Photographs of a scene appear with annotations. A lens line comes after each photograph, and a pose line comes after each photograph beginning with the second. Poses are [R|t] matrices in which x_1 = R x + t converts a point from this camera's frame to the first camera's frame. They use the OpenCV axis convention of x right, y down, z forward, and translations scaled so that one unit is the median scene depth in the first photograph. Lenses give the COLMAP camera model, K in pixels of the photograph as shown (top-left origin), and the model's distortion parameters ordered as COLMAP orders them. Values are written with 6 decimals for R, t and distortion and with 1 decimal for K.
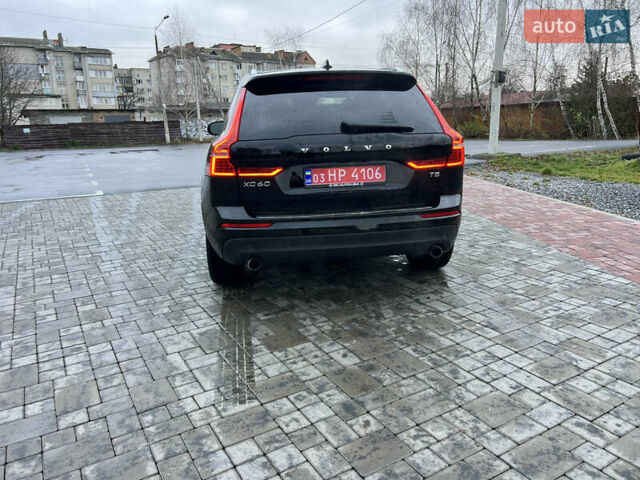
lens RADIAL K [[478.8, 0, 321.1], [0, 478.8, 235.3], [0, 0, 1]] dist [0.048307, -0.050008]
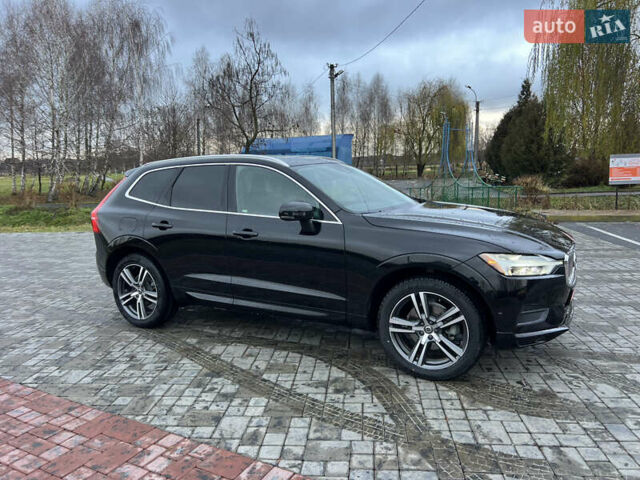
lens RADIAL K [[478.8, 0, 321.3], [0, 478.8, 242.0], [0, 0, 1]] dist [0.048307, -0.050008]
pose [[-0.584578, 0.173506, -0.792568, 1.119955], [-0.138367, 0.941235, 0.308108, -0.705491], [0.799451, 0.289779, -0.526218, 2.449411]]
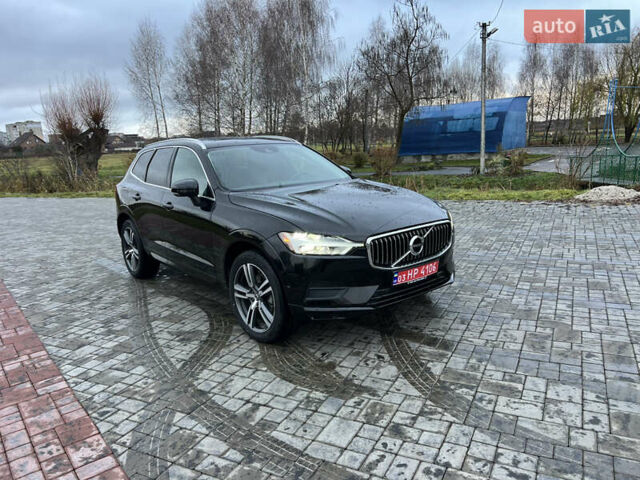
lens RADIAL K [[478.8, 0, 323.0], [0, 478.8, 239.1], [0, 0, 1]] dist [0.048307, -0.050008]
pose [[-0.843308, 0.177654, -0.507219, 0.620547], [-0.046331, 0.916239, 0.397943, -0.841919], [0.535431, 0.359088, -0.764441, 3.075917]]
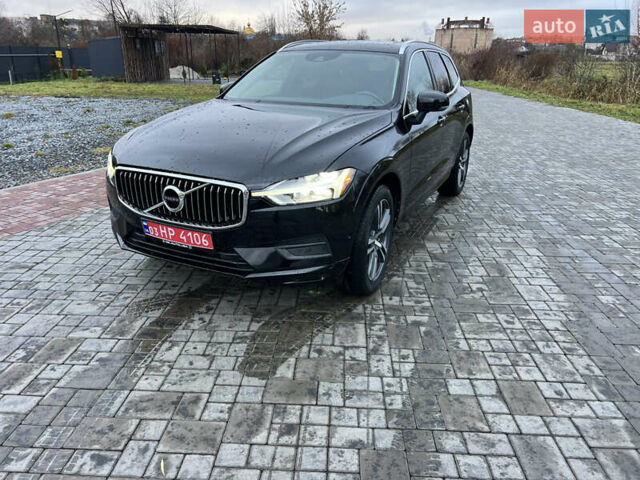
lens RADIAL K [[478.8, 0, 322.8], [0, 478.8, 243.4], [0, 0, 1]] dist [0.048307, -0.050008]
pose [[-0.839581, -0.179207, 0.512824, -0.795798], [0.134718, 0.845844, 0.516138, -0.723705], [-0.526264, 0.502426, -0.686013, 2.816073]]
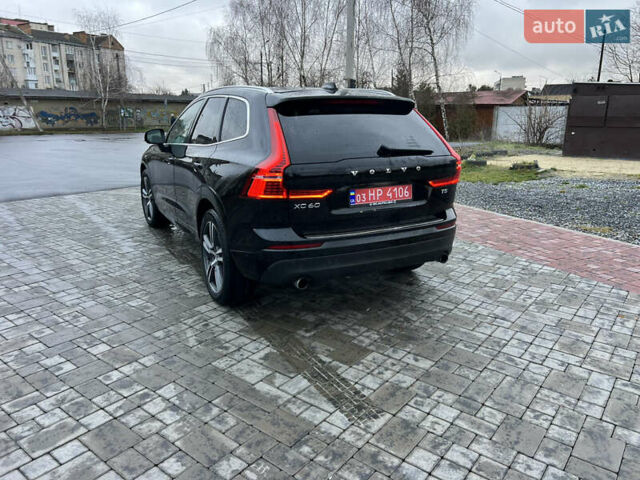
lens RADIAL K [[478.8, 0, 320.7], [0, 478.8, 238.1], [0, 0, 1]] dist [0.048307, -0.050008]
pose [[0.933744, -0.058791, 0.353080, -0.435657], [0.053140, 0.998257, 0.025686, -0.057806], [-0.353974, -0.005222, 0.935241, 0.030441]]
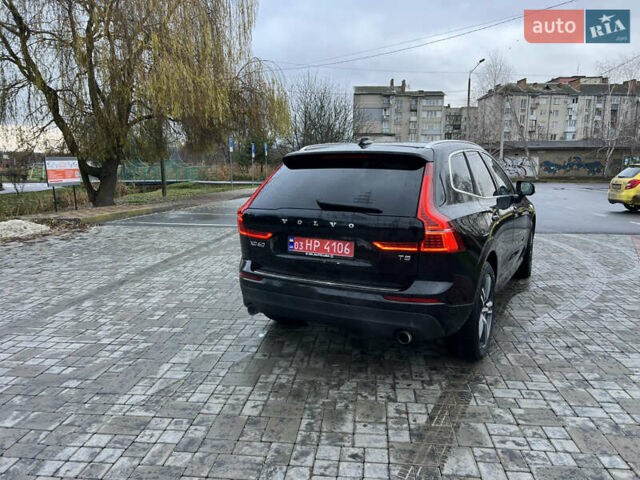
lens RADIAL K [[478.8, 0, 321.8], [0, 478.8, 236.6], [0, 0, 1]] dist [0.048307, -0.050008]
pose [[0.802609, 0.121533, -0.583993, 0.641239], [-0.160767, 0.986870, -0.015574, -0.122196], [0.574432, 0.106387, 0.811609, 0.106596]]
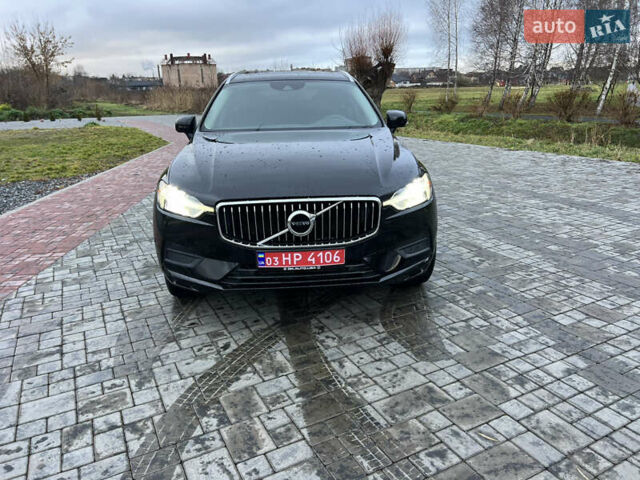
lens RADIAL K [[478.8, 0, 325.7], [0, 478.8, 237.1], [0, 0, 1]] dist [0.048307, -0.050008]
pose [[-0.997700, 0.036372, 0.057202, -0.224106], [0.060225, 0.862925, 0.501731, -0.793420], [-0.031112, 0.504022, -0.863130, 3.081998]]
